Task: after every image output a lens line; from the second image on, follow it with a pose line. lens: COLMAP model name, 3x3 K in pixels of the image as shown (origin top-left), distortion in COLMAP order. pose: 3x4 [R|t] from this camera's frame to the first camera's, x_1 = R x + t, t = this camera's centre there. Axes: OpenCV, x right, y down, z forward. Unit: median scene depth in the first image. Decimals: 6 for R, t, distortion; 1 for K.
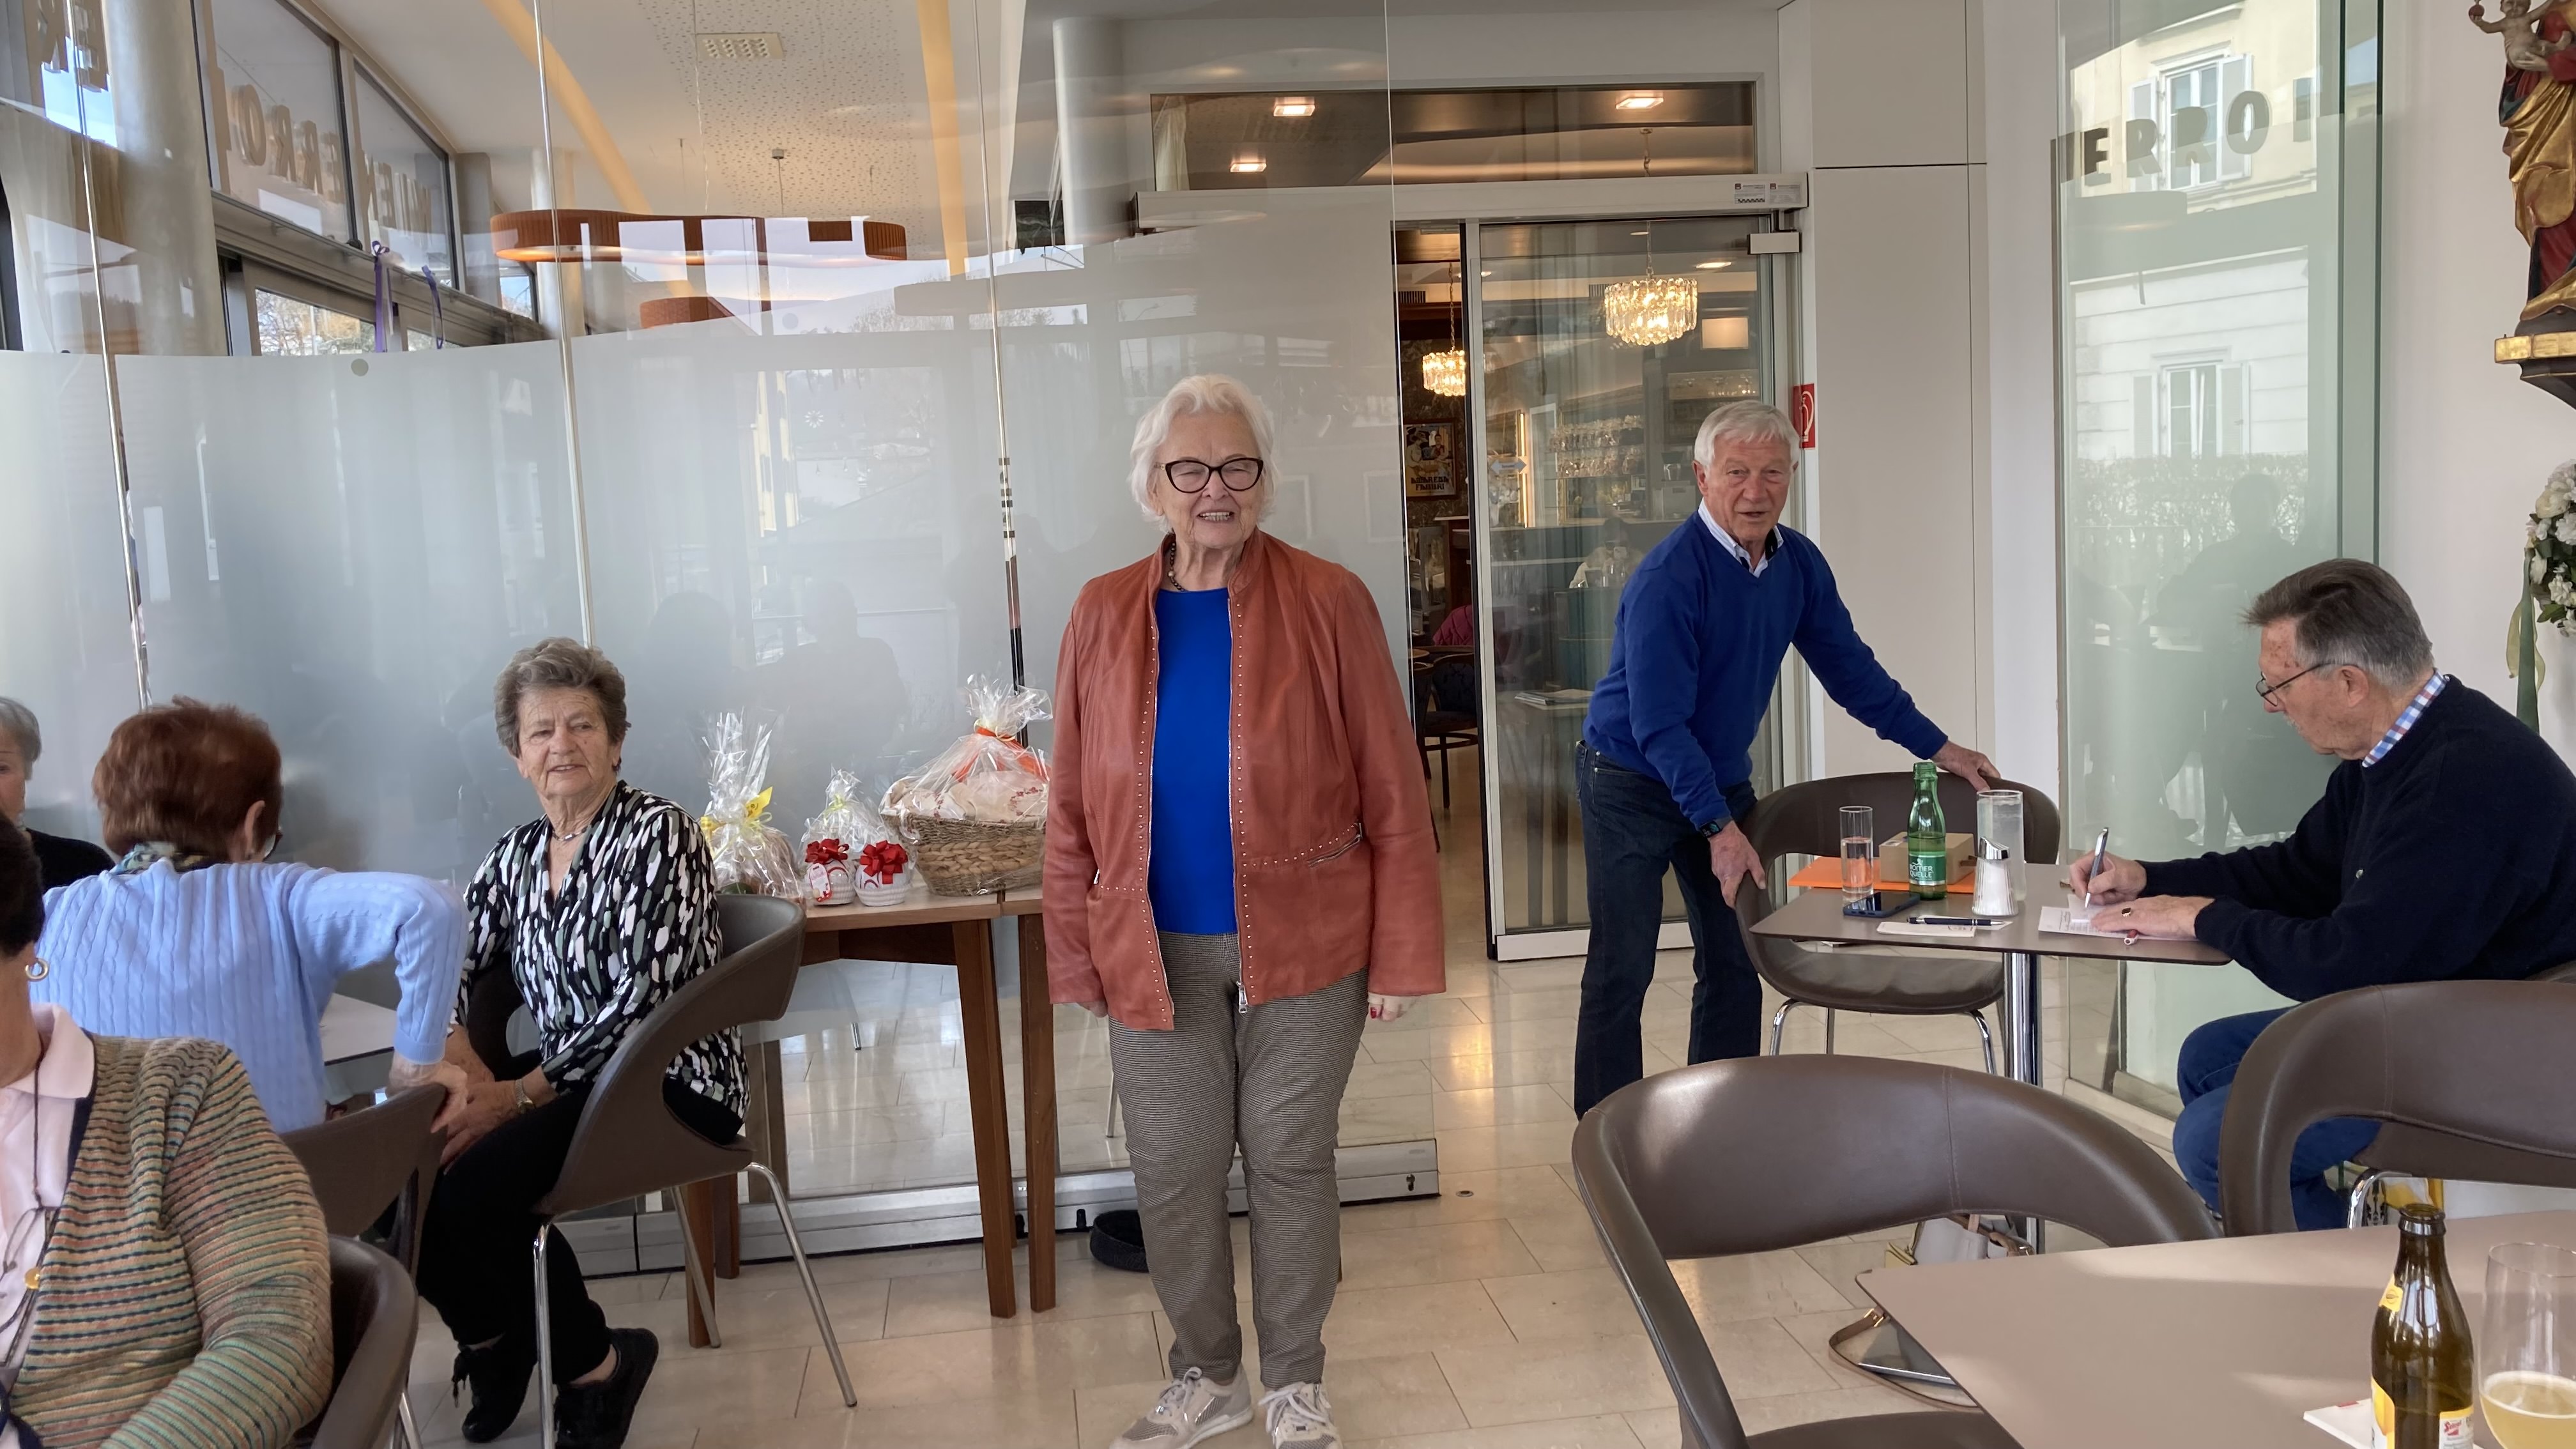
lens RADIAL K [[2120.2, 0, 1273.9], [0, 2120.2, 727.9], [0, 0, 1]] dist [0.010355, -0.032199]
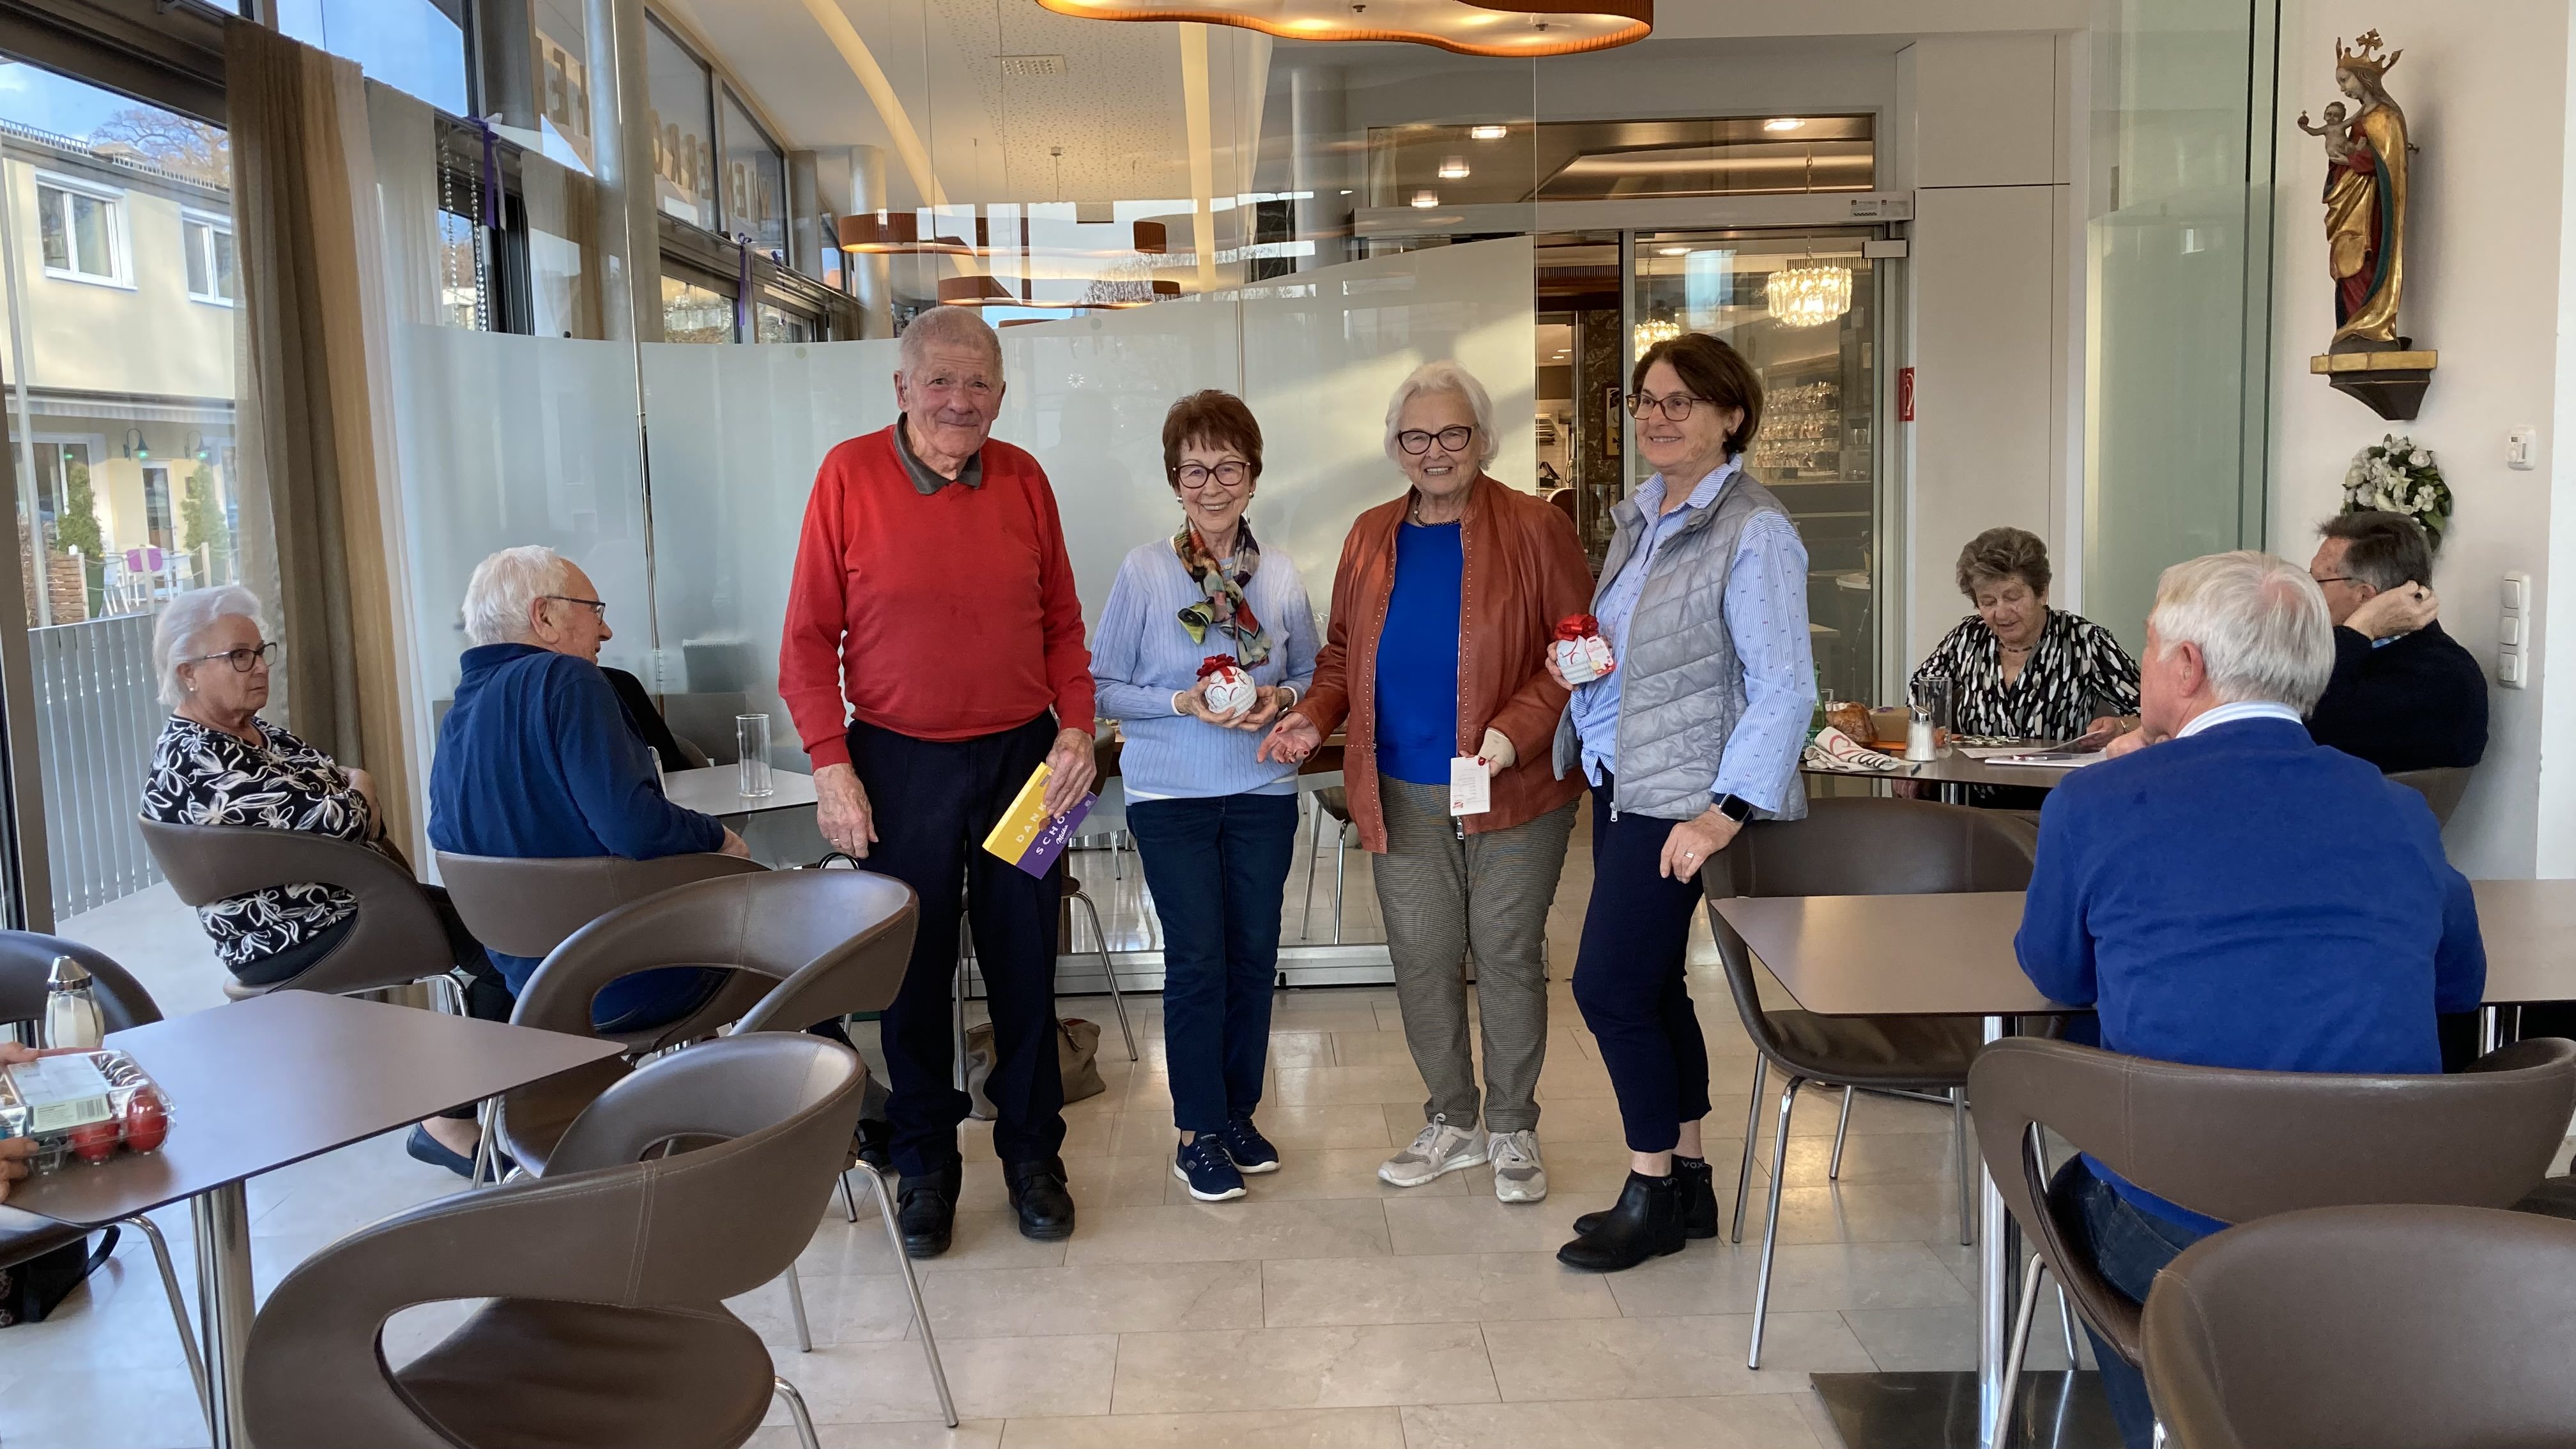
lens RADIAL K [[2096.9, 0, 1242.8], [0, 2096.9, 697.8], [0, 0, 1]] dist [0.003562, -0.001804]
pose [[0.992358, 0.031351, -0.119344, 0.024525], [-0.030273, 0.999483, 0.010835, 0.022714], [0.119622, -0.007139, 0.992794, -0.219302]]
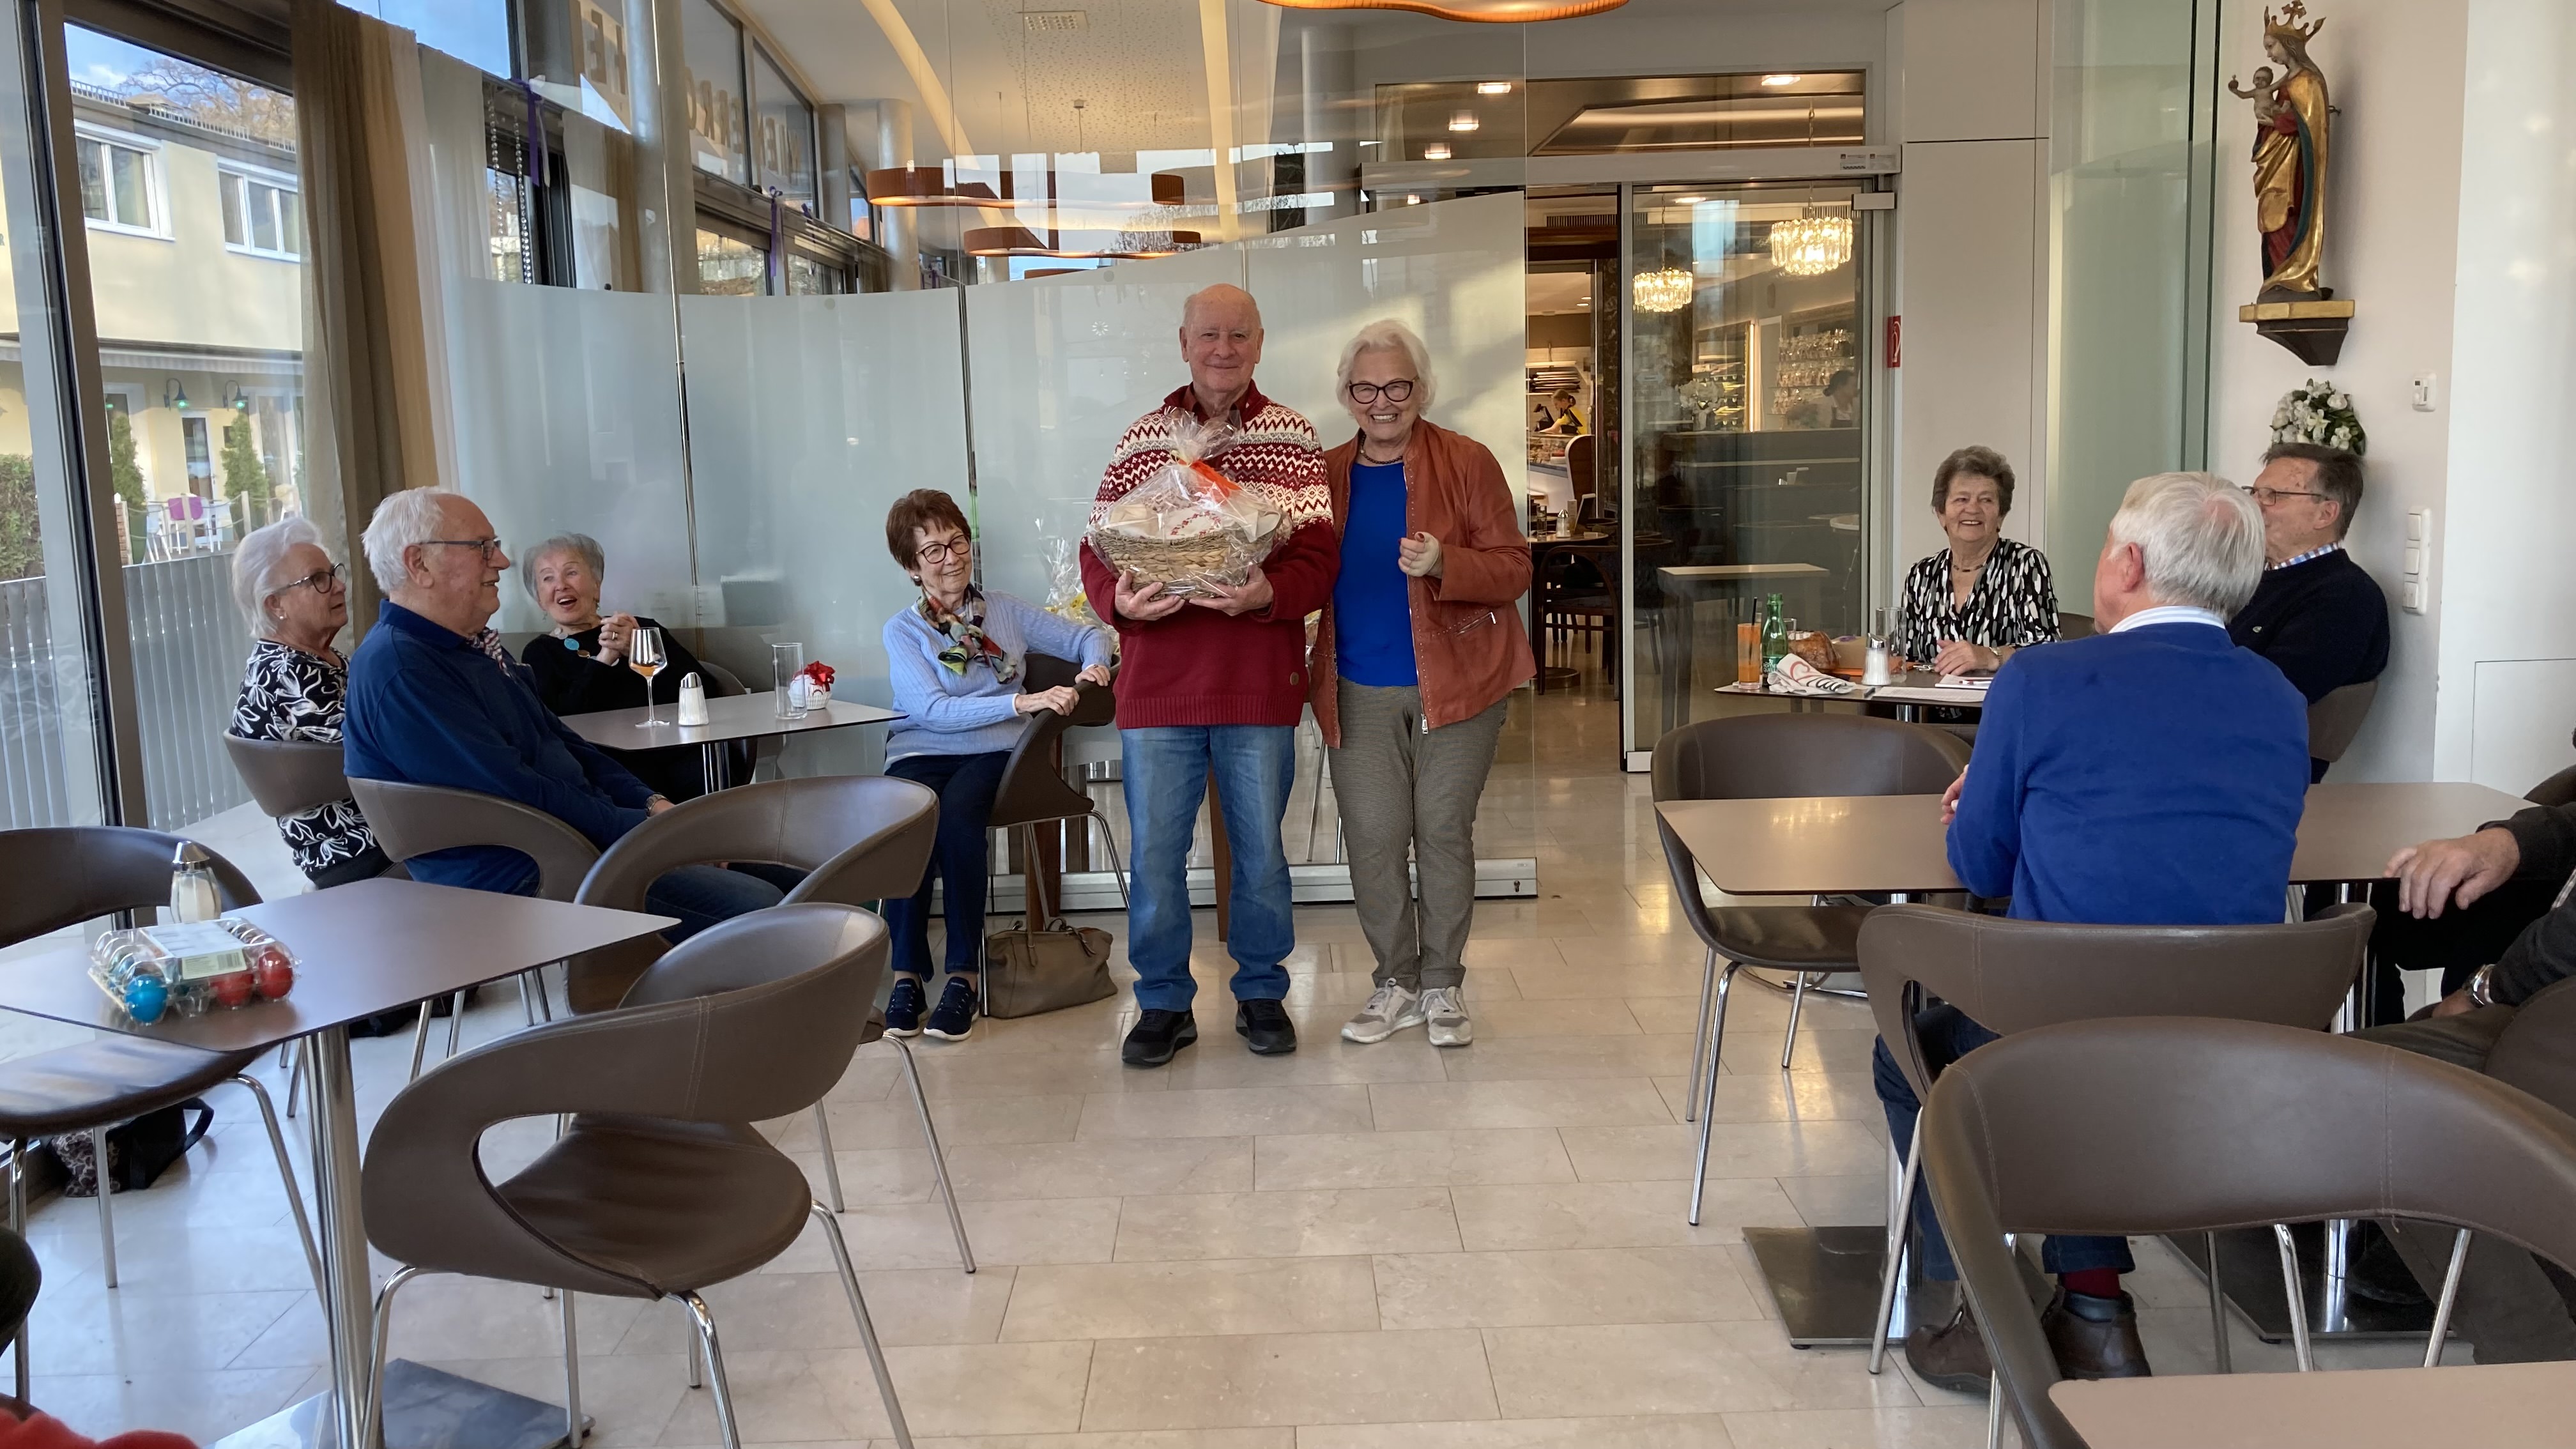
lens RADIAL K [[2094.0, 0, 1261.5], [0, 2094.0, 692.3], [0, 0, 1]] dist [0.001014, -0.001592]
pose [[0.991668, 0.033292, -0.124444, 0.041439], [-0.029410, 0.999026, 0.032907, 0.028891], [0.125418, -0.028973, 0.991681, -0.267646]]
